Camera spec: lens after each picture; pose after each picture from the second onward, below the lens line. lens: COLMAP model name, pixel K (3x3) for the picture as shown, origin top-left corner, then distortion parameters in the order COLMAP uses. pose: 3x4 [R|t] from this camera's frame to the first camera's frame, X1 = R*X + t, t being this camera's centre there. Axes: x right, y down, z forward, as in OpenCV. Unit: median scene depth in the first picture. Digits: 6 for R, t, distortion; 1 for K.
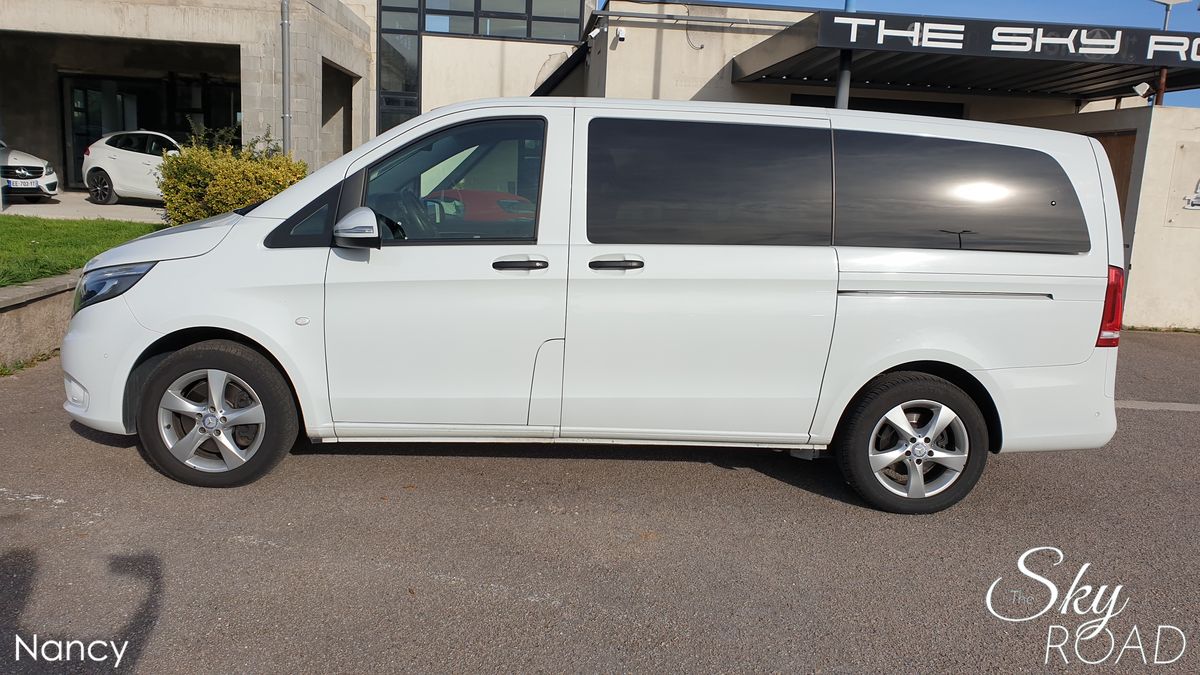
lens RADIAL K [[1028.9, 0, 600.0], [0, 1028.9, 337.5], [0, 0, 1]] dist [0.041476, -0.007764]
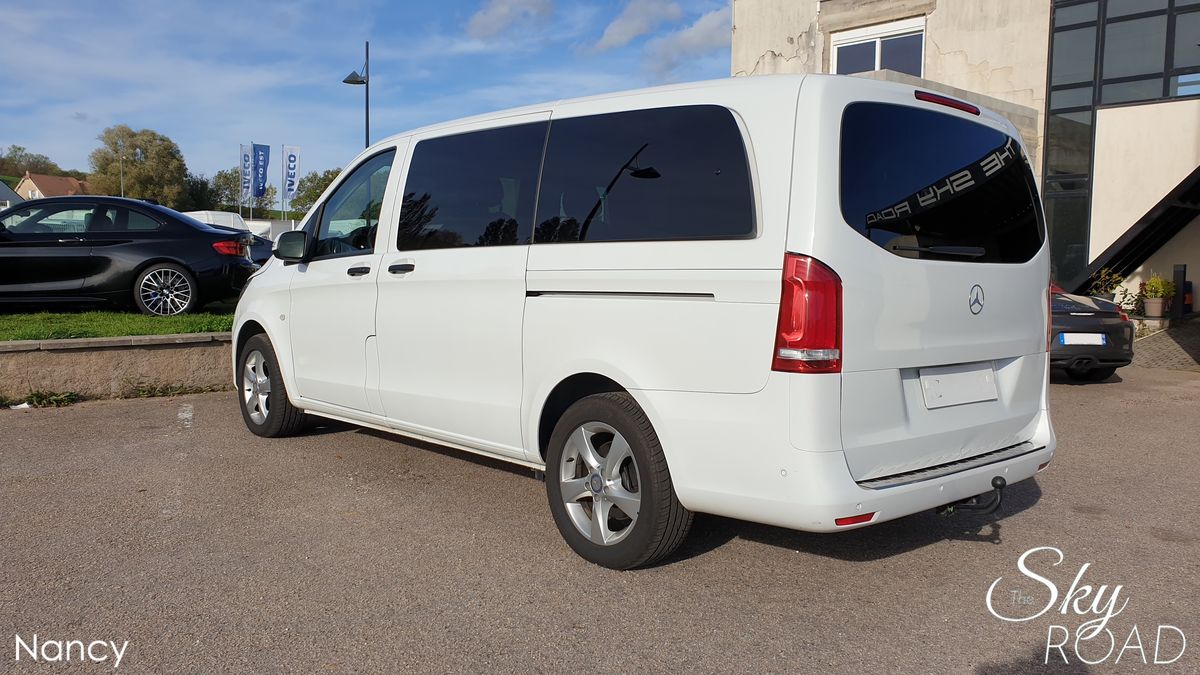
lens RADIAL K [[1028.9, 0, 600.0], [0, 1028.9, 337.5], [0, 0, 1]] dist [0.041476, -0.007764]
pose [[0.583404, 0.015413, -0.812036, 0.966449], [-0.120486, 0.990400, -0.067764, 0.048012], [0.803196, 0.137373, 0.579660, 0.501127]]
